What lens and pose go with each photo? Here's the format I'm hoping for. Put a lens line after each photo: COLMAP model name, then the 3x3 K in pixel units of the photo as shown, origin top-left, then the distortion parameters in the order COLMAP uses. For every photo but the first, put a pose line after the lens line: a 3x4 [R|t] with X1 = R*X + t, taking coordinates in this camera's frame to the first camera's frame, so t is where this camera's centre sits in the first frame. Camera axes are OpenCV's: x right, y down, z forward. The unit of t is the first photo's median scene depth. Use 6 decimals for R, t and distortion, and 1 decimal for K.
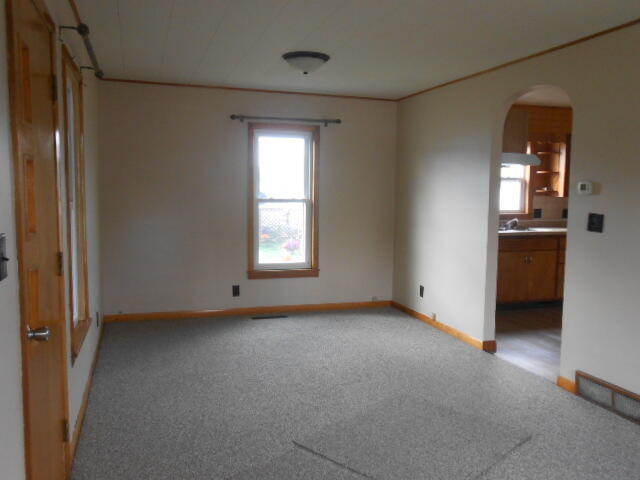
lens RADIAL K [[547.8, 0, 320.0], [0, 547.8, 240.0], [0, 0, 1]] dist [0.008769, 0.011944]
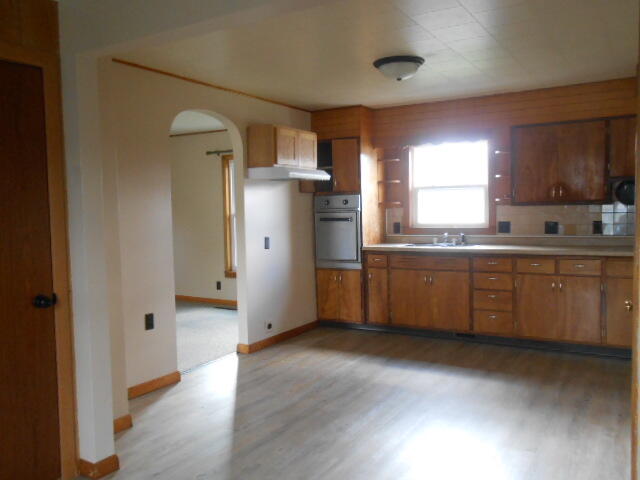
lens RADIAL K [[547.8, 0, 320.0], [0, 547.8, 240.0], [0, 0, 1]] dist [0.008769, 0.011944]
pose [[0.654544, 0.023366, -0.755663, 0.849058], [-0.037371, 0.999300, -0.001470, -0.019055], [0.755100, 0.029202, 0.654959, 0.285487]]
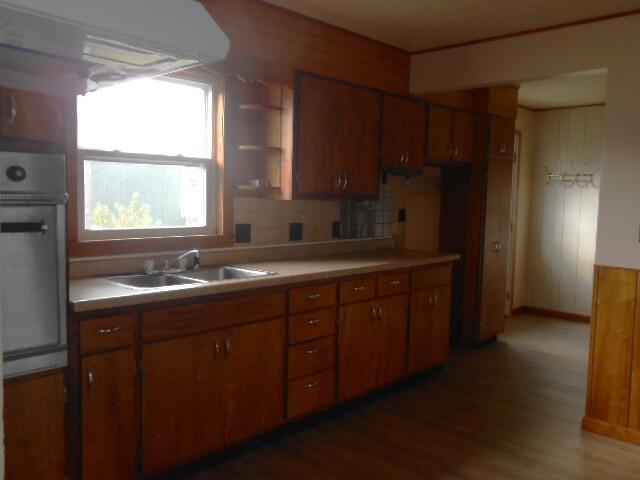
lens RADIAL K [[581.6, 0, 320.0], [0, 581.6, 240.0], [0, 0, 1]] dist [0.096441, 0.004016]
pose [[0.870219, -0.027651, 0.491889, 0.209594], [0.026341, 0.999607, 0.009591, -0.046878], [-0.491961, 0.004610, 0.870605, 0.536261]]
